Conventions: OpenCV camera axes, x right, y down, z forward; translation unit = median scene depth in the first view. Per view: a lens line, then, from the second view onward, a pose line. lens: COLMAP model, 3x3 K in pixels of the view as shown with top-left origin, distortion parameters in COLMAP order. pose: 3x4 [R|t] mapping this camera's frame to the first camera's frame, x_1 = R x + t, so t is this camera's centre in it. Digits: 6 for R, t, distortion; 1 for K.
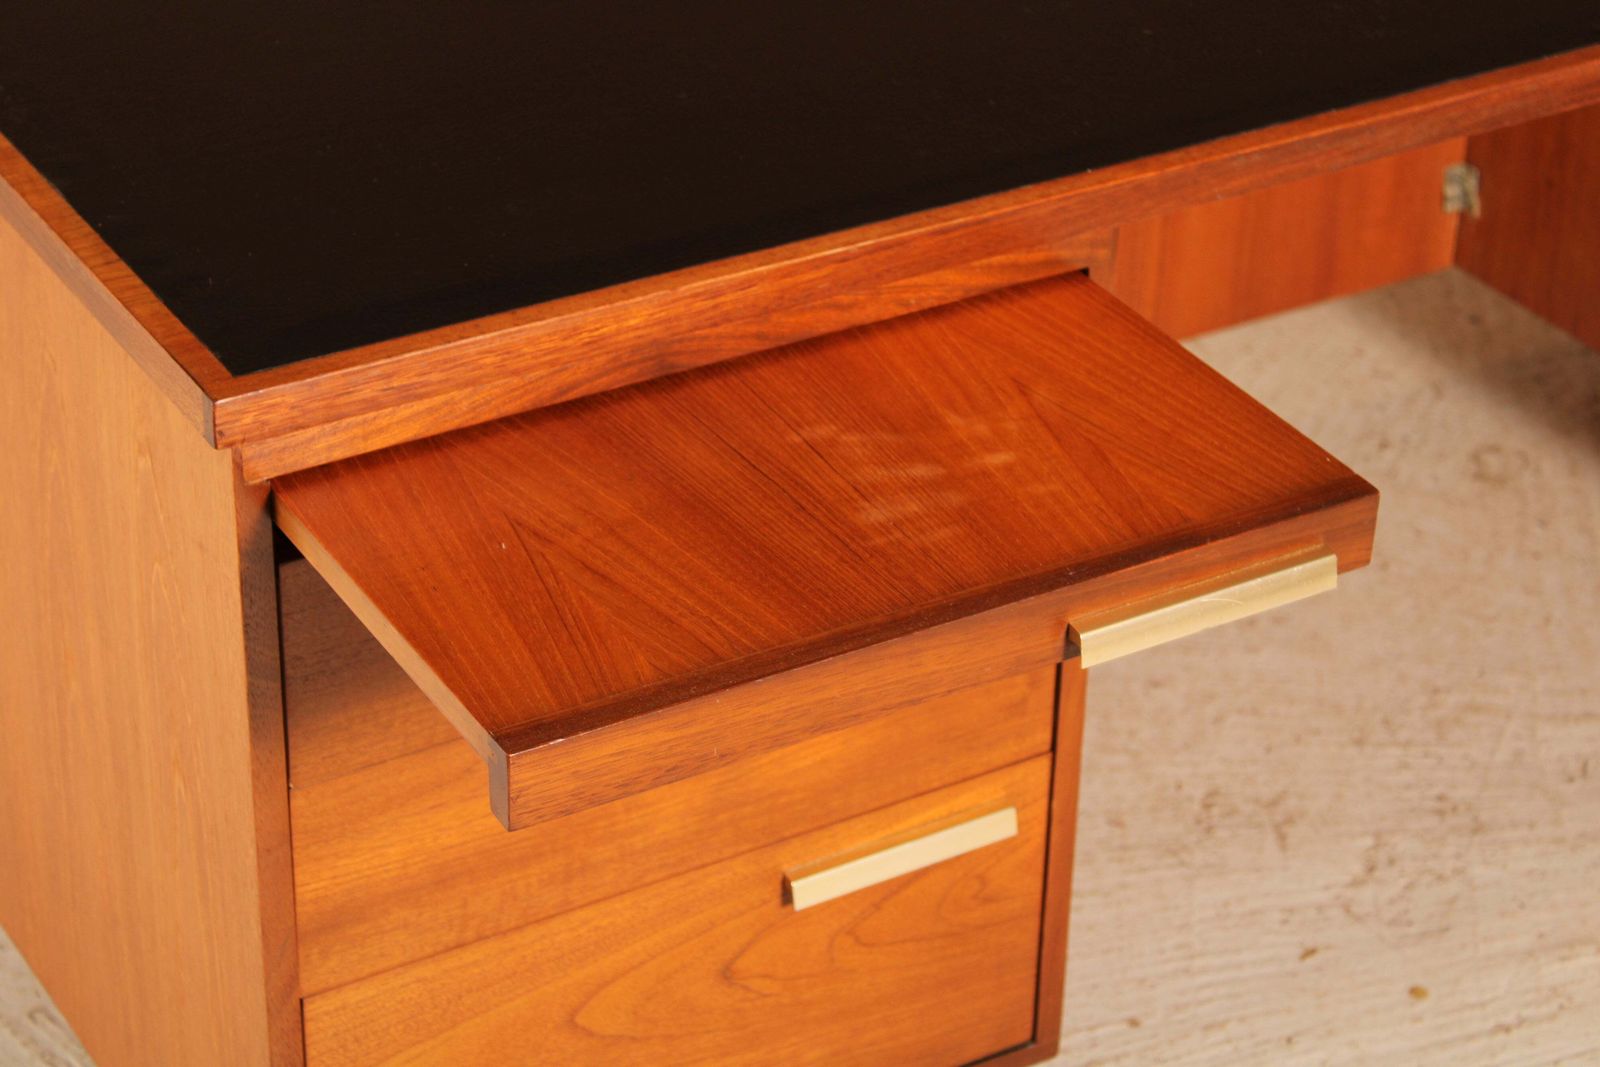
lens RADIAL K [[3651.8, 0, 800.0], [0, 3651.8, 533.5], [0, 0, 1]] dist [0.049613, 0.339844]
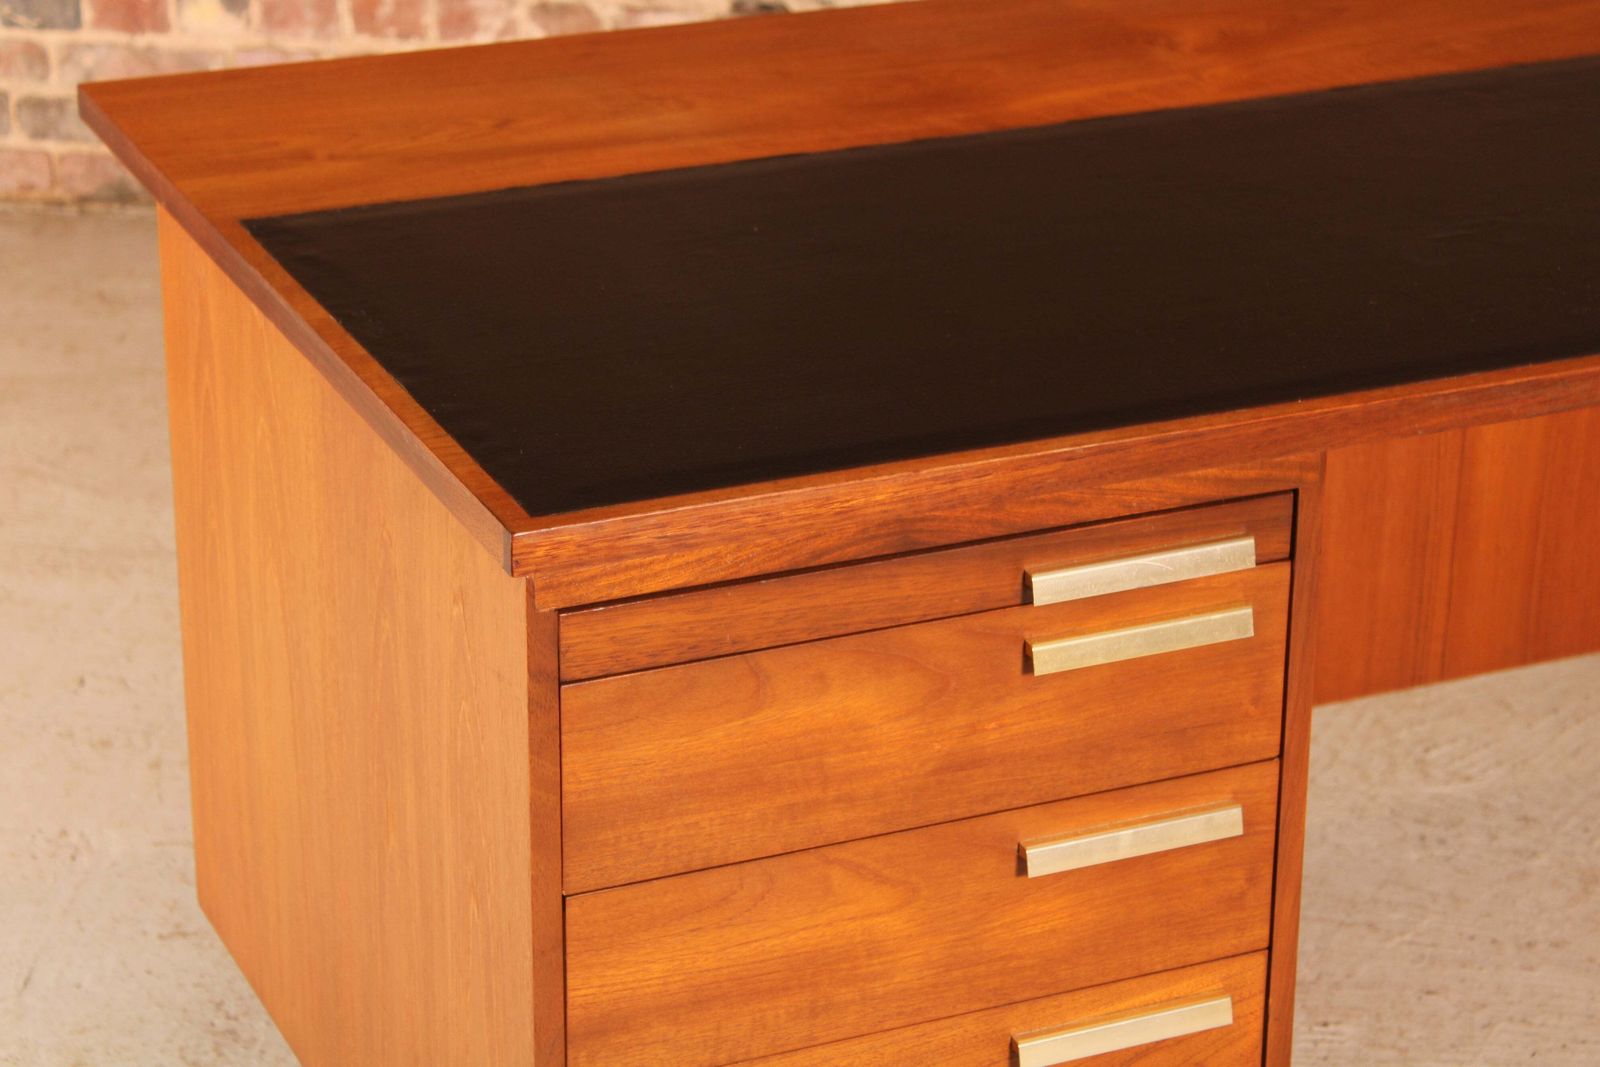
lens RADIAL K [[3842.7, 0, 800.0], [0, 3842.7, 533.5], [0, 0, 1]] dist [0.060269, 0.453940]
pose [[0.992354, 0.033240, -0.118867, 0.063058], [-0.050478, 0.988129, -0.145096, 0.111425], [0.112633, 0.149987, 0.982251, -0.163274]]
